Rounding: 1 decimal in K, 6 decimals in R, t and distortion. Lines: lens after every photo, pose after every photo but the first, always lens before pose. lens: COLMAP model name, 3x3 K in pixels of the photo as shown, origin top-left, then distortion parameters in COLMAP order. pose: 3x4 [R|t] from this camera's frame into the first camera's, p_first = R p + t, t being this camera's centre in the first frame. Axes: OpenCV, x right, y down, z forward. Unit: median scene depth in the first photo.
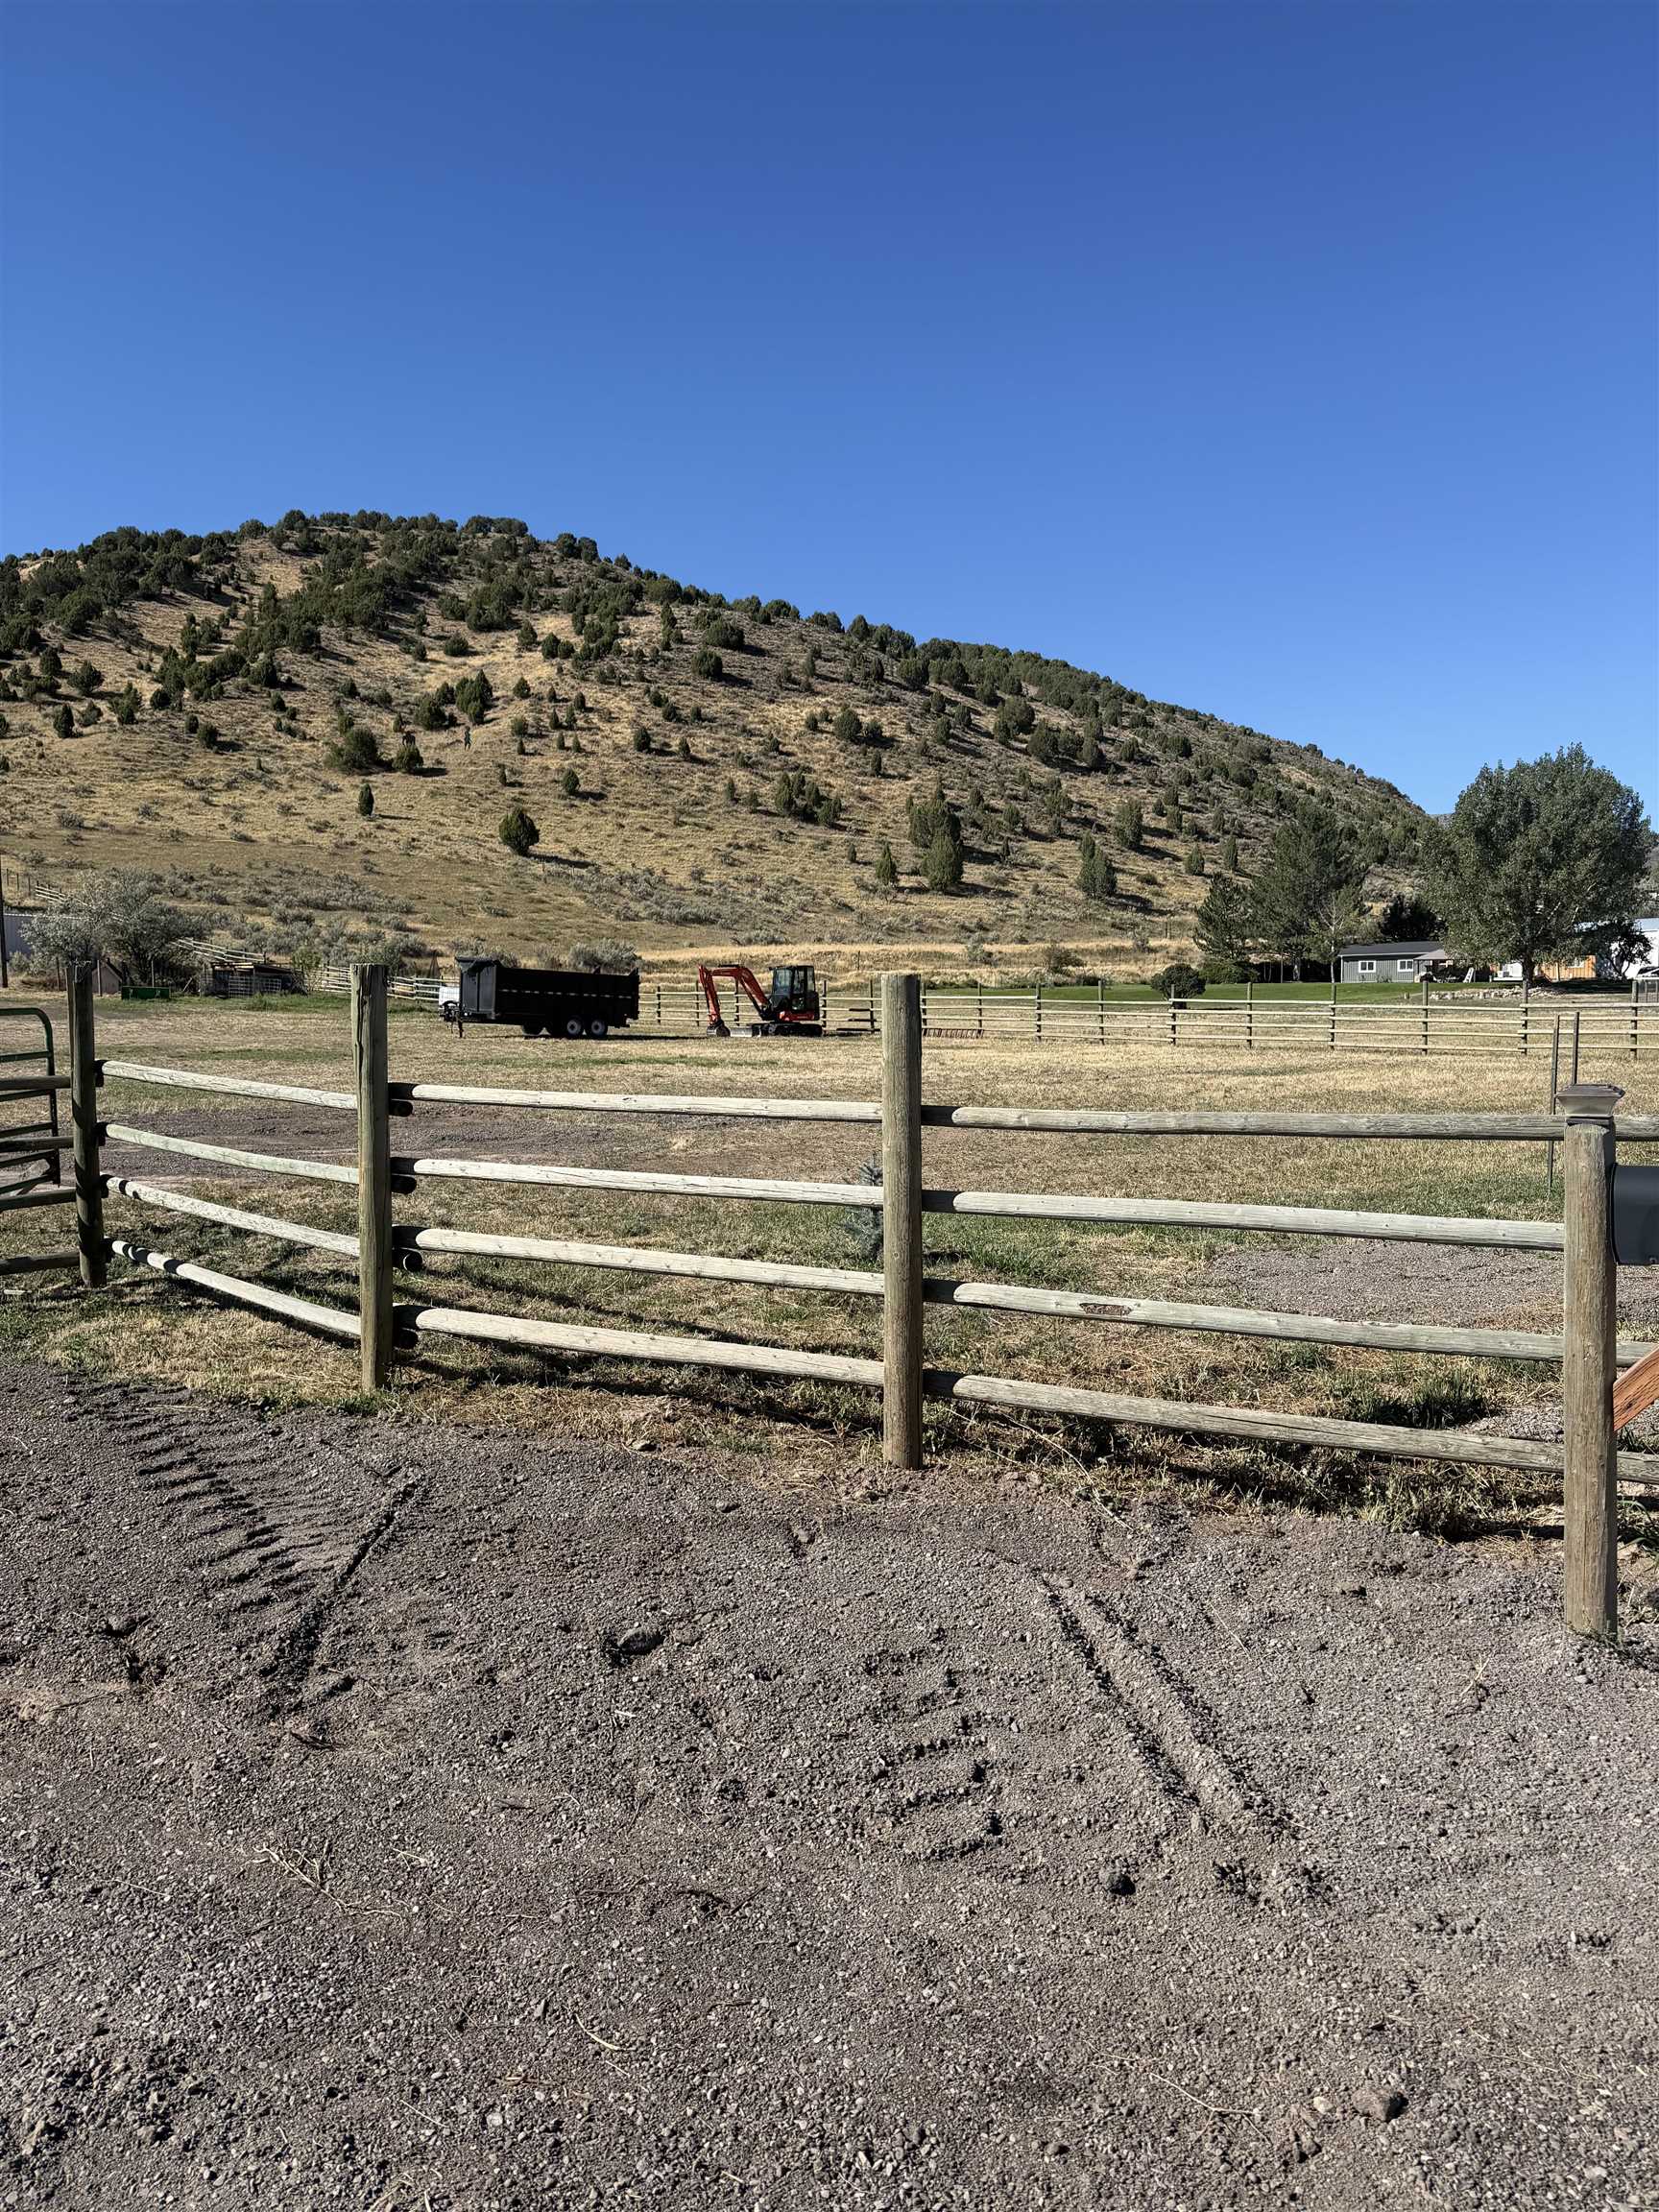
lens RADIAL K [[1538.1, 0, 829.5], [0, 1538.1, 1106.0], [0, 0, 1]] dist [0.205562, -0.452850]
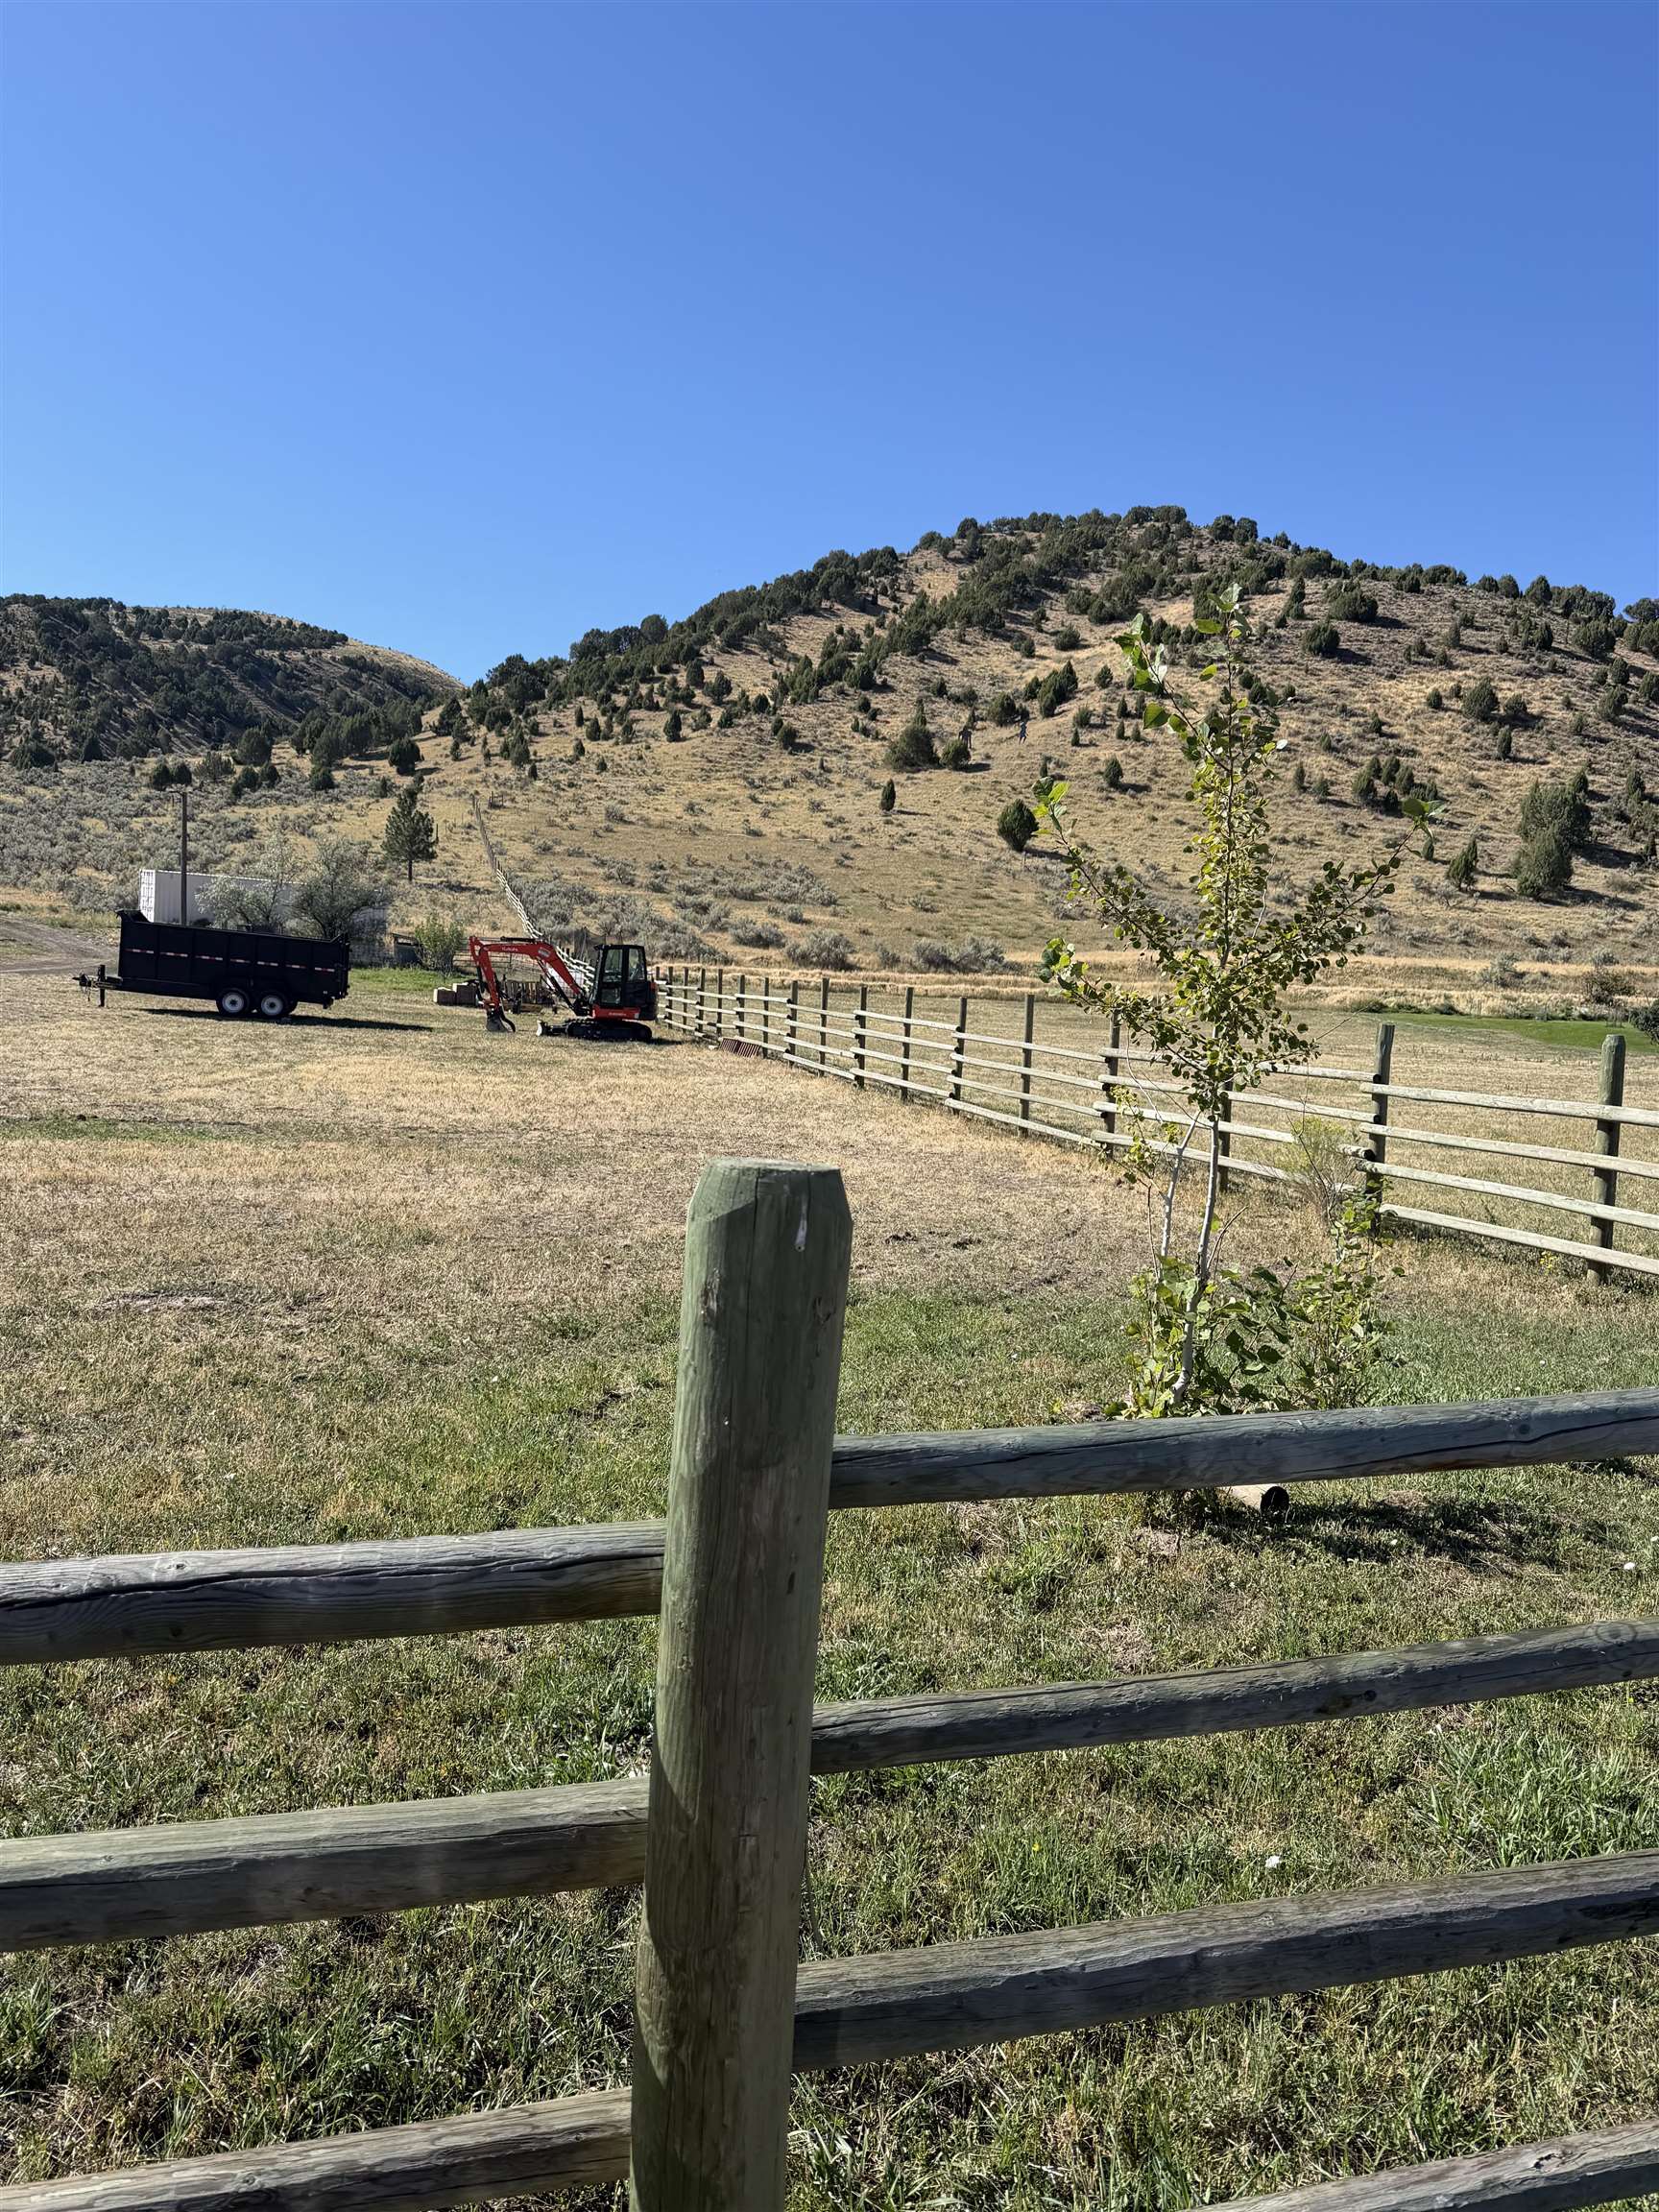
lens RADIAL K [[1537.8, 0, 828.5], [0, 1537.8, 1112.6], [0, 0, 1]] dist [0.158139, -0.296531]
pose [[0.887965, 0.087669, -0.451477, 0.105961], [-0.089329, 0.995845, 0.017685, -0.008391], [0.451152, 0.024626, 0.892107, 0.098297]]
